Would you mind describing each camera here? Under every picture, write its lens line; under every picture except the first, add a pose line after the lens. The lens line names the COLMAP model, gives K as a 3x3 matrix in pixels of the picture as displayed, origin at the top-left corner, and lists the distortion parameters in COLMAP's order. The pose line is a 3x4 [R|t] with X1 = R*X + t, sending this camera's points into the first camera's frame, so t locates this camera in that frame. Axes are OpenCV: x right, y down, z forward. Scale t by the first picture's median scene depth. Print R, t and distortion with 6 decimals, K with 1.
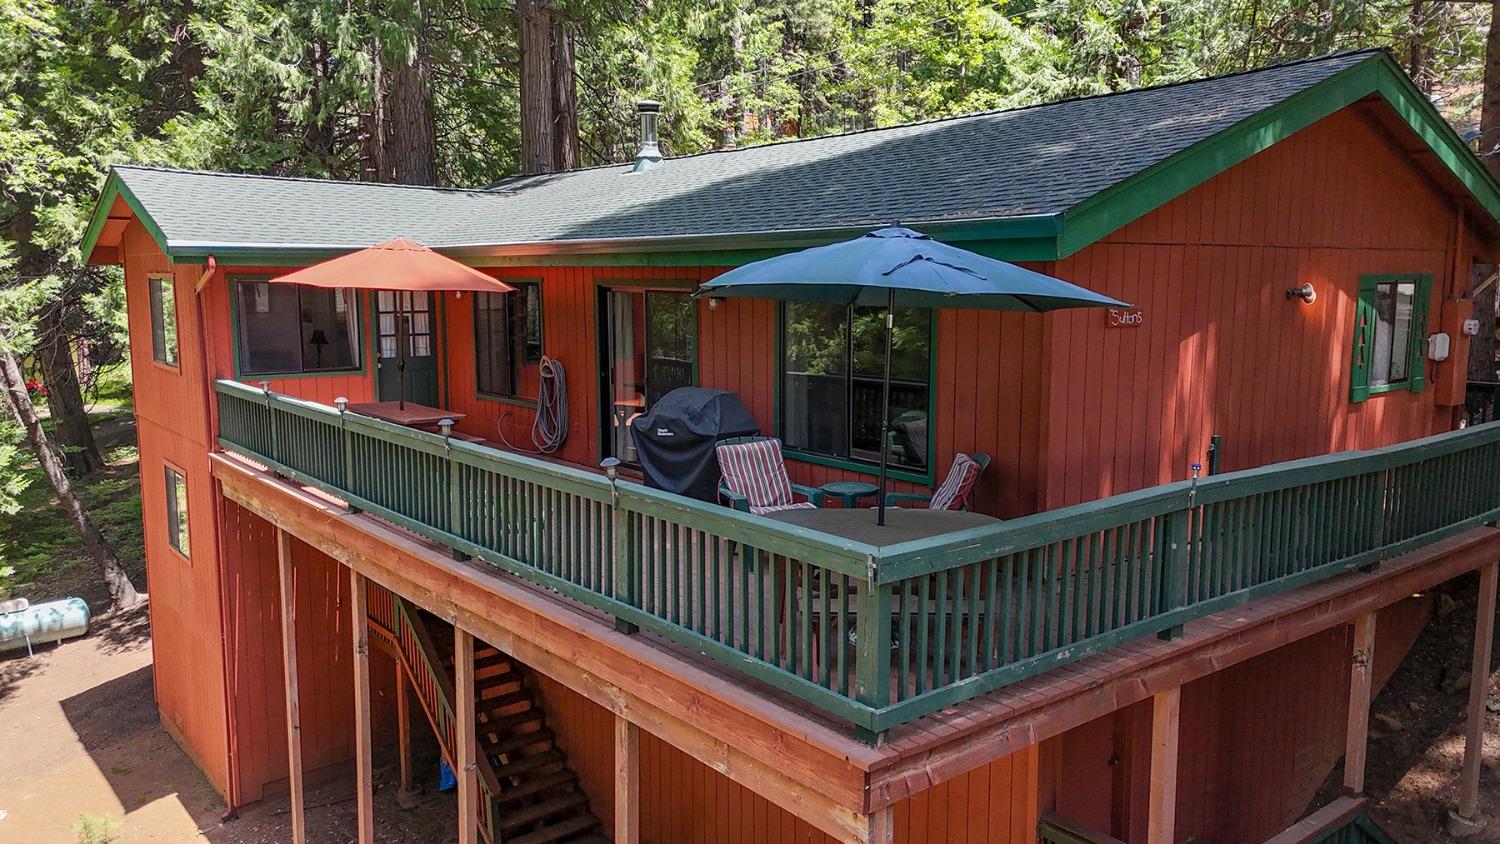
lens RADIAL K [[1125.6, 0, 775.7], [0, 1125.6, 421.9], [0, 0, 1]] dist [0.069757, -0.054603]
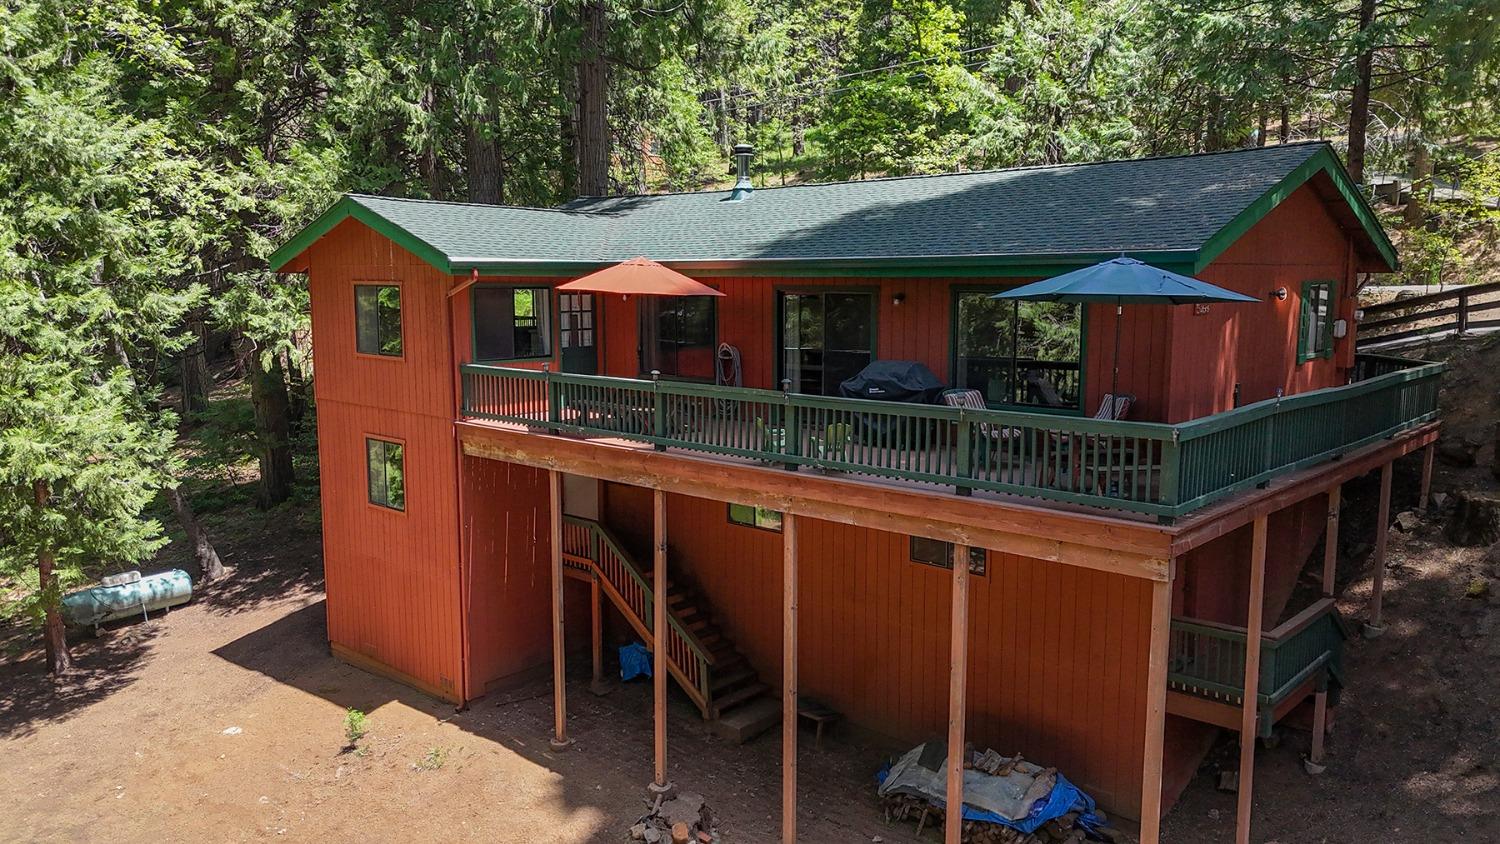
lens RADIAL K [[1125.6, 0, 781.8], [0, 1125.6, 422.4], [0, 0, 1]] dist [0.069757, -0.054603]
pose [[0.986820, -0.021416, 0.160399, -0.333919], [0.021430, 0.999769, 0.001646, 0.033670], [-0.160397, 0.001813, 0.987051, -0.312475]]
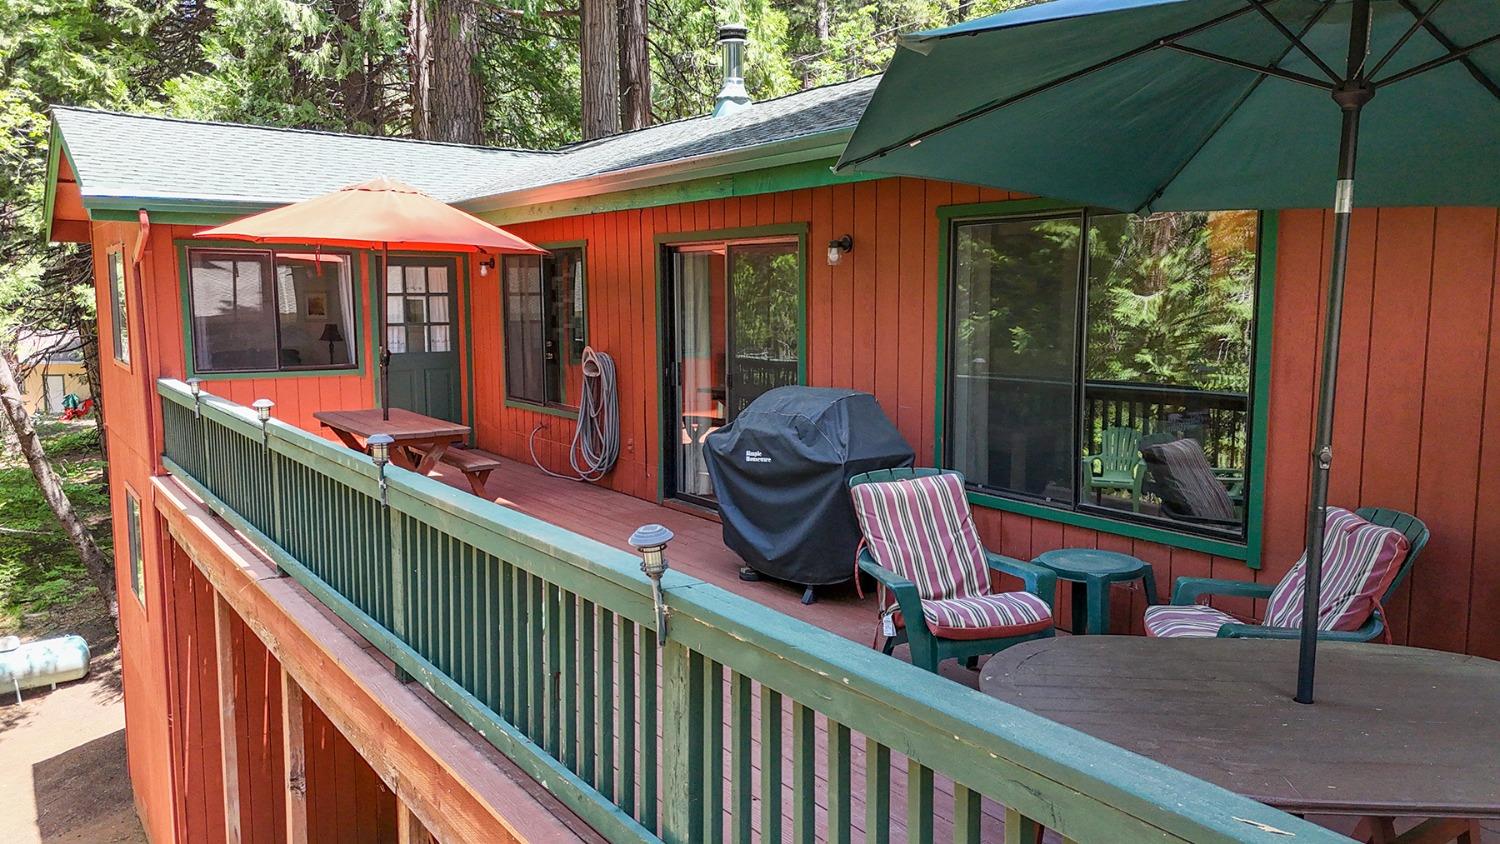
lens RADIAL K [[1125.6, 0, 766.0], [0, 1125.6, 422.0], [0, 0, 1]] dist [0.069757, -0.054603]
pose [[0.997041, 0.006542, -0.076587, -0.033504], [-0.007602, 0.999879, -0.013562, -0.001285], [0.076489, 0.014104, 0.996971, 0.273859]]
